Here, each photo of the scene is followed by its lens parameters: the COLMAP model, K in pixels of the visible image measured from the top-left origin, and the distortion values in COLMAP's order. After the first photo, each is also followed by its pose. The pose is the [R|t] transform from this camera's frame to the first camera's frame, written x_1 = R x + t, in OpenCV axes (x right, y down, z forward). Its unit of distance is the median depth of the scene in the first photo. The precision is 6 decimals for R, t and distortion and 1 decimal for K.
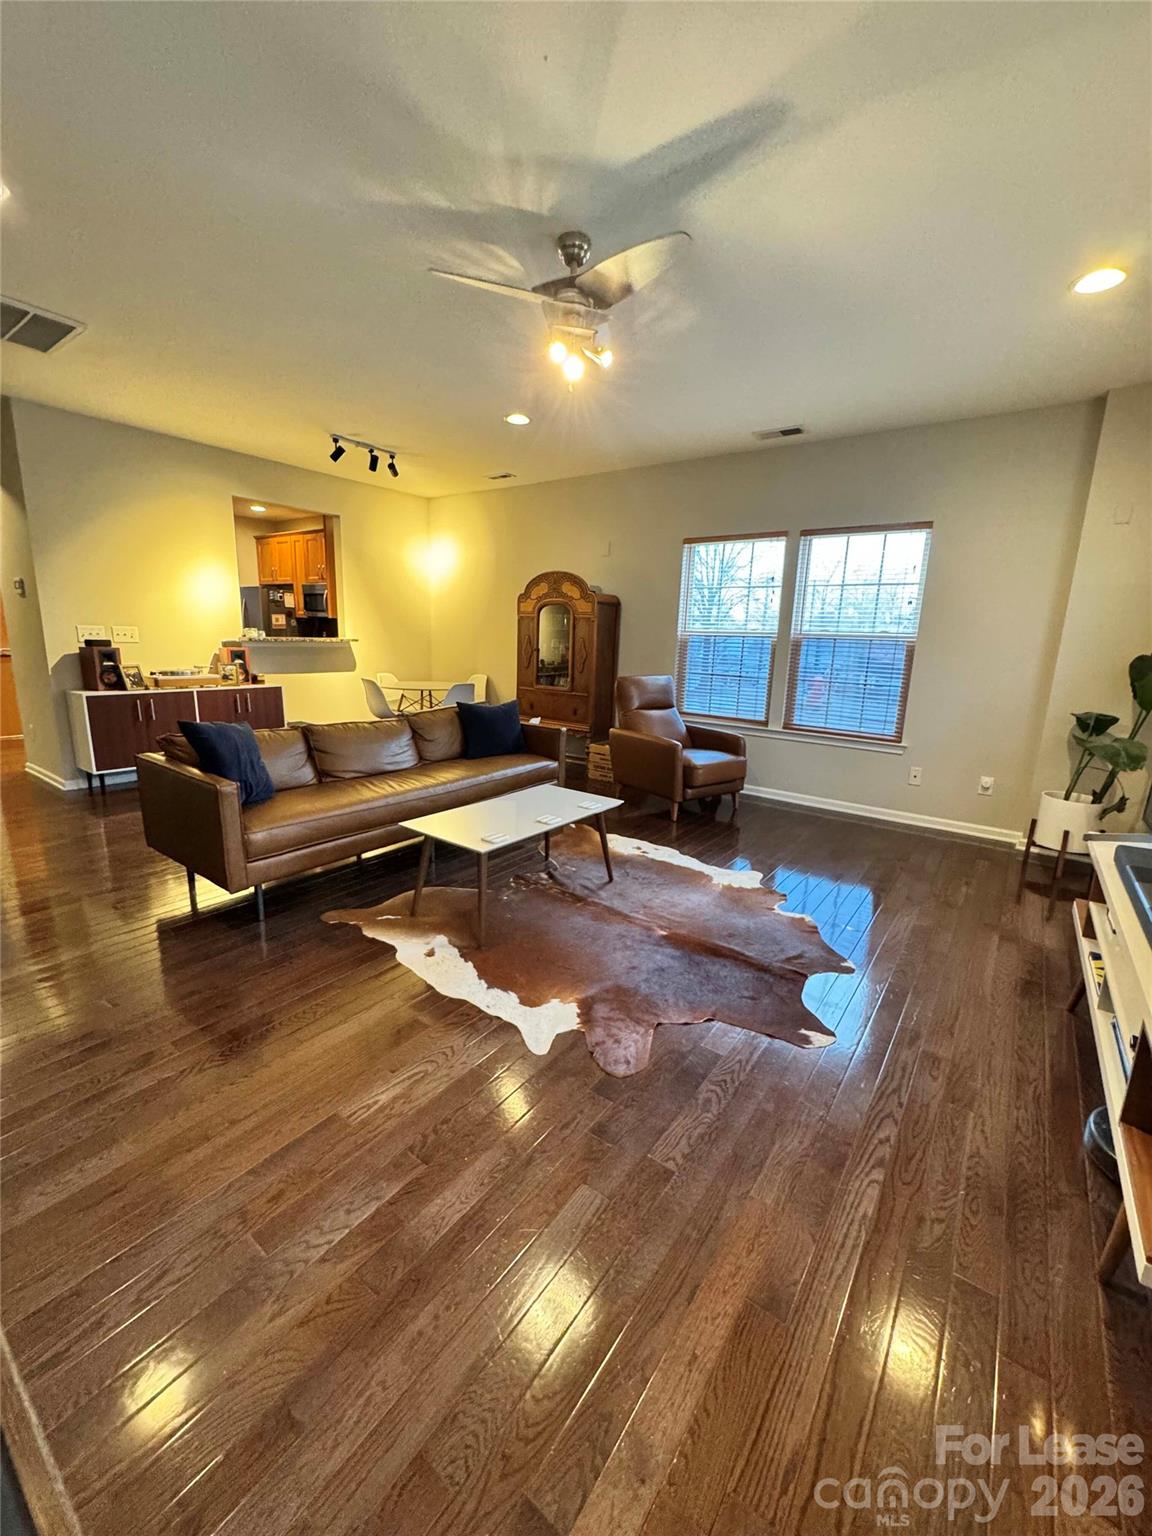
lens RADIAL K [[610.1, 0, 578.0], [0, 610.1, 768.3], [0, 0, 1]] dist [-0.002065, 0.000233]
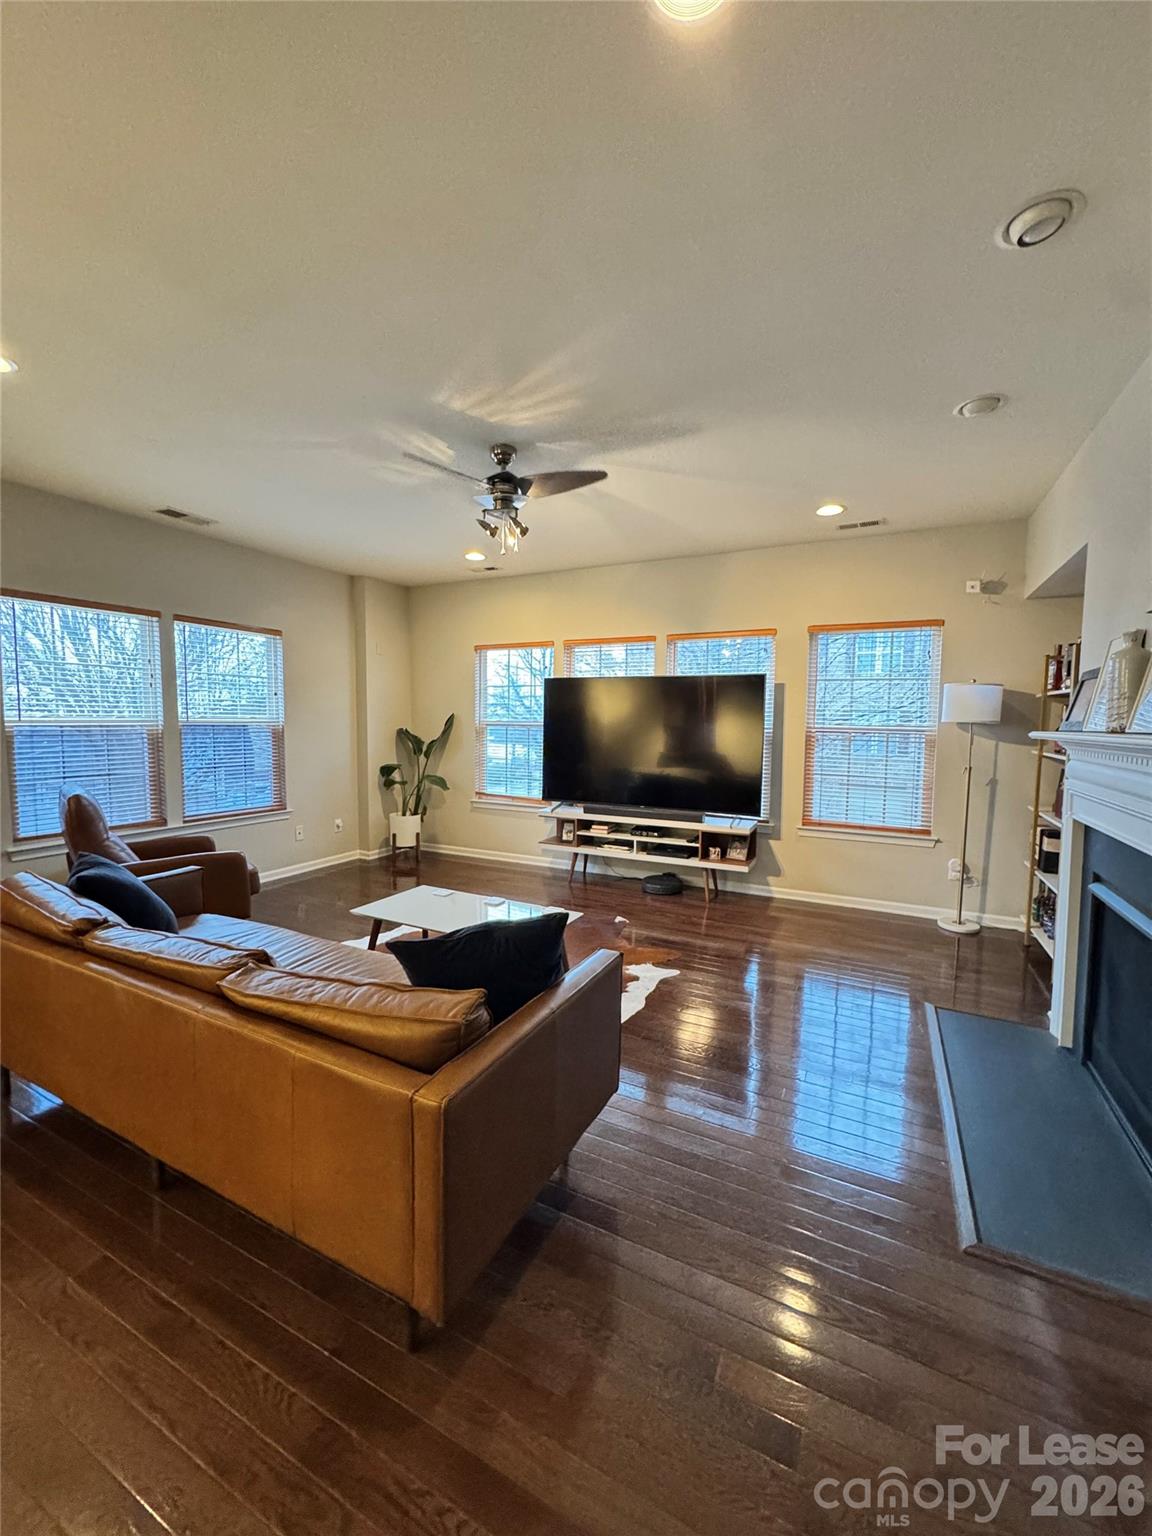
lens RADIAL K [[610.1, 0, 578.0], [0, 610.1, 768.3], [0, 0, 1]] dist [-0.002065, 0.000233]
pose [[-0.164632, -0.110681, 0.980126, -0.741363], [0.195613, 0.970284, 0.142426, -0.182390], [-0.966764, 0.215173, -0.138089, 0.616400]]
